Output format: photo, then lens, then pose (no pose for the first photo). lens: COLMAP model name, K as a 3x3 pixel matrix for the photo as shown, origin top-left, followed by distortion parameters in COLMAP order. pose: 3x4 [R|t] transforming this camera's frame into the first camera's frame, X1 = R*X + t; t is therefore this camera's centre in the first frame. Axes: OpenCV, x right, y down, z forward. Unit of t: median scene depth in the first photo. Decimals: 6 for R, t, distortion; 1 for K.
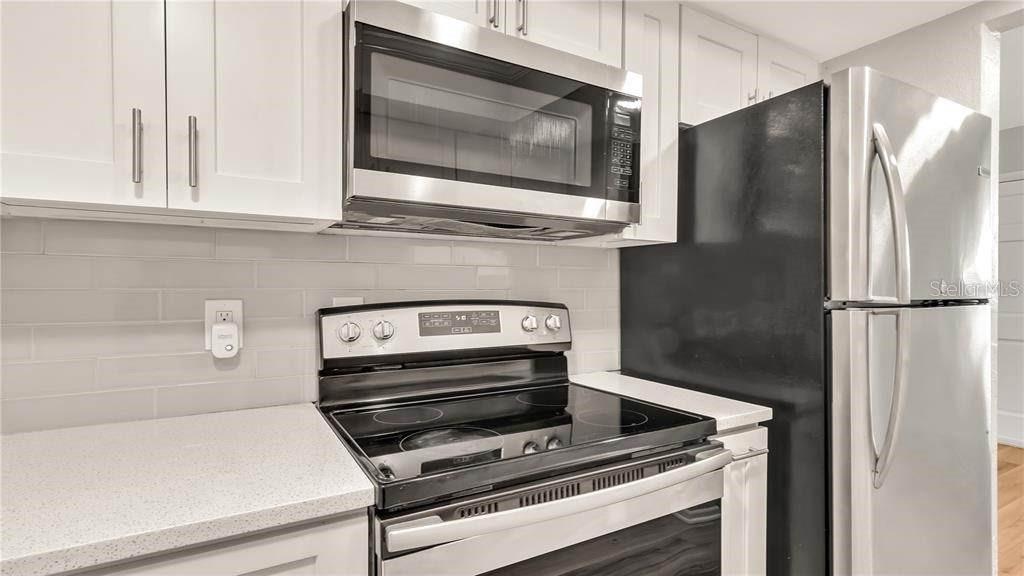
lens RADIAL K [[506.2, 0, 512.0], [0, 506.2, 288.0], [0, 0, 1]] dist [0.042892, 0.000121]
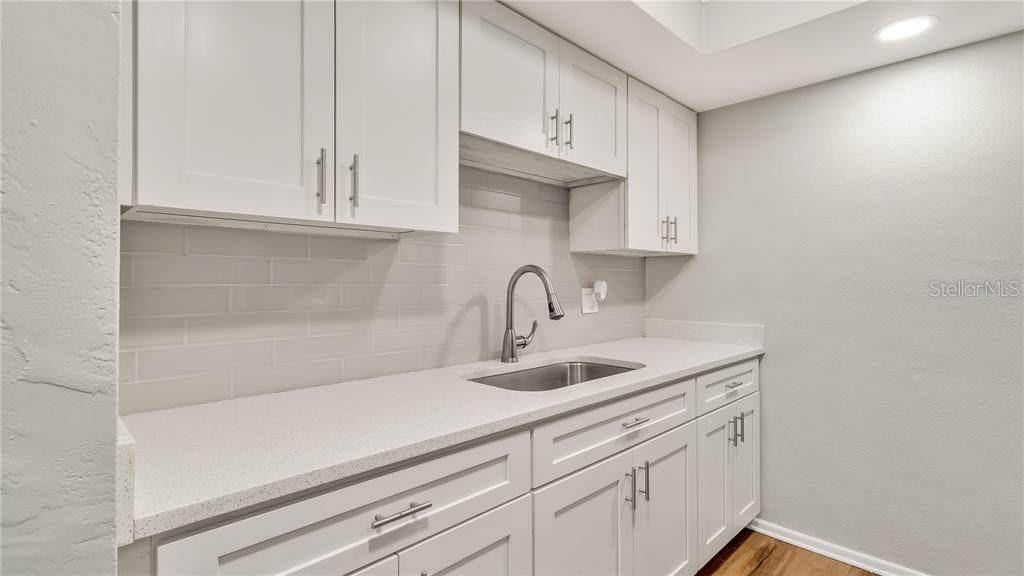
lens RADIAL K [[484.6, 0, 511.5], [0, 484.6, 280.8], [0, 0, 1]] dist [0.003162, 0.000032]
pose [[0.968430, -0.003281, 0.249265, -0.536404], [0.004894, 0.999971, -0.005855, 0.003928], [-0.249239, 0.006890, 0.968418, -0.302995]]
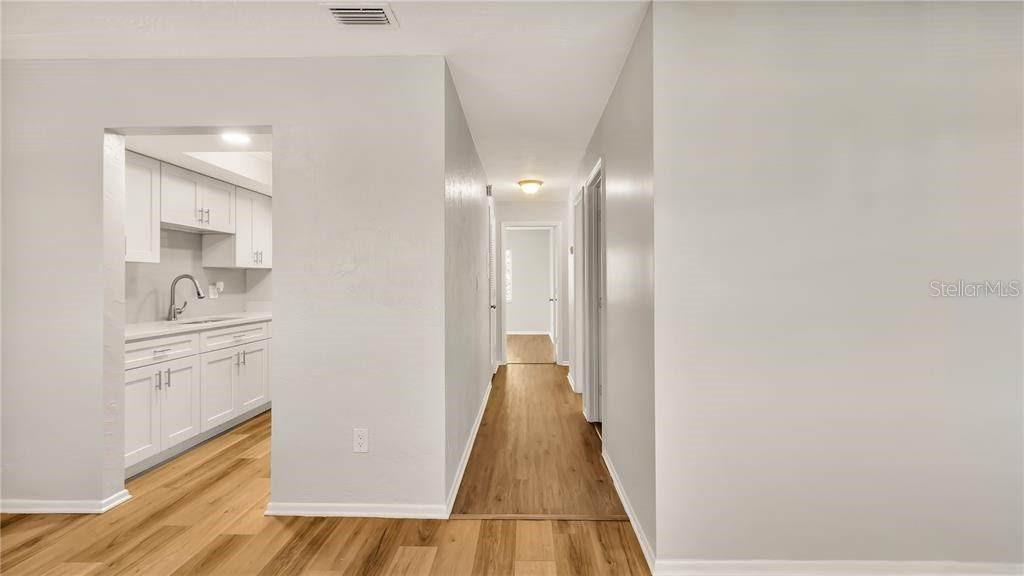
lens RADIAL K [[484.6, 0, 511.5], [0, 484.6, 280.8], [0, 0, 1]] dist [0.003162, 0.000032]
pose [[0.532355, -0.001772, 0.846519, -2.170837], [0.006582, 0.999976, -0.002046, 0.013391], [-0.846495, 0.006661, 0.532354, -3.321904]]
